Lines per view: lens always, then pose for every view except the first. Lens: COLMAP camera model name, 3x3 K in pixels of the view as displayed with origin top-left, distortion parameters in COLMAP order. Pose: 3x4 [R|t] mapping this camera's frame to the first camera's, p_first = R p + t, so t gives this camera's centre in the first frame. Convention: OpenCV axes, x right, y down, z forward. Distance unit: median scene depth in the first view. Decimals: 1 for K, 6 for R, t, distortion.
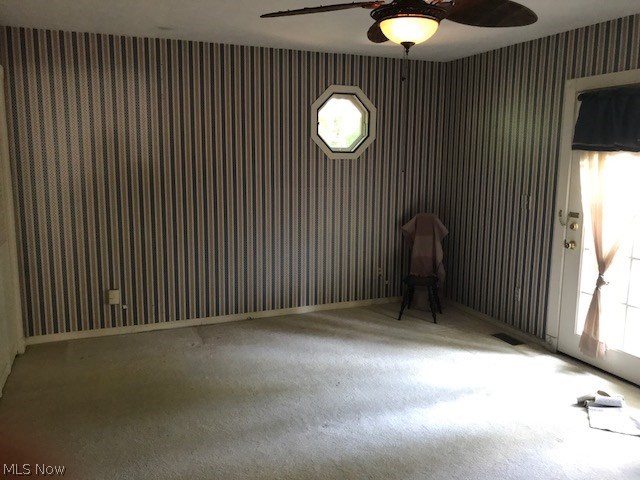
lens RADIAL K [[519.4, 0, 317.4], [0, 519.4, 236.3], [0, 0, 1]] dist [0.033577, -0.043484]
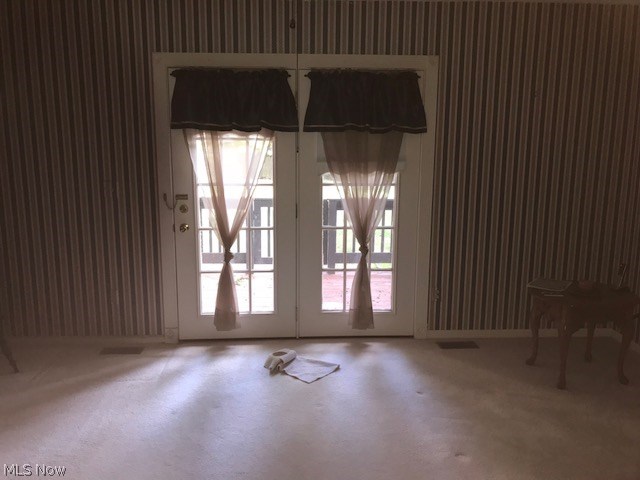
lens RADIAL K [[519.4, 0, 318.9], [0, 519.4, 234.6], [0, 0, 1]] dist [0.033577, -0.043484]
pose [[0.335867, -0.170006, 0.926440, -0.337686], [0.147206, 0.980965, 0.126644, -0.059679], [-0.930335, 0.093841, 0.354500, 0.445001]]
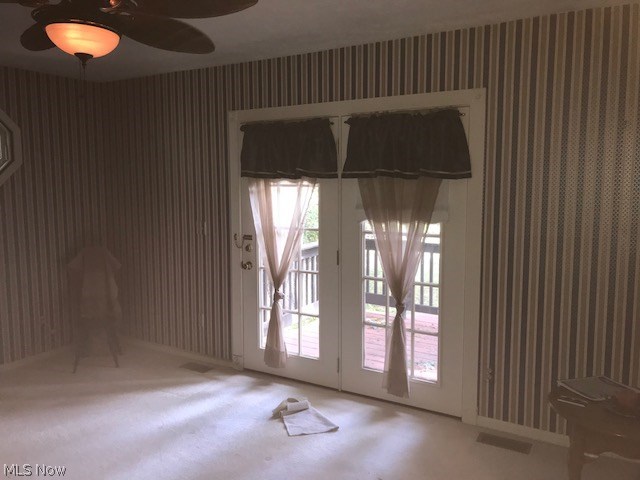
lens RADIAL K [[519.4, 0, 314.1], [0, 519.4, 236.5], [0, 0, 1]] dist [0.033577, -0.043484]
pose [[0.802005, -0.071632, 0.593006, -0.028849], [0.101473, 0.994692, -0.017083, -0.011798], [-0.588635, 0.073874, 0.805017, 0.068711]]
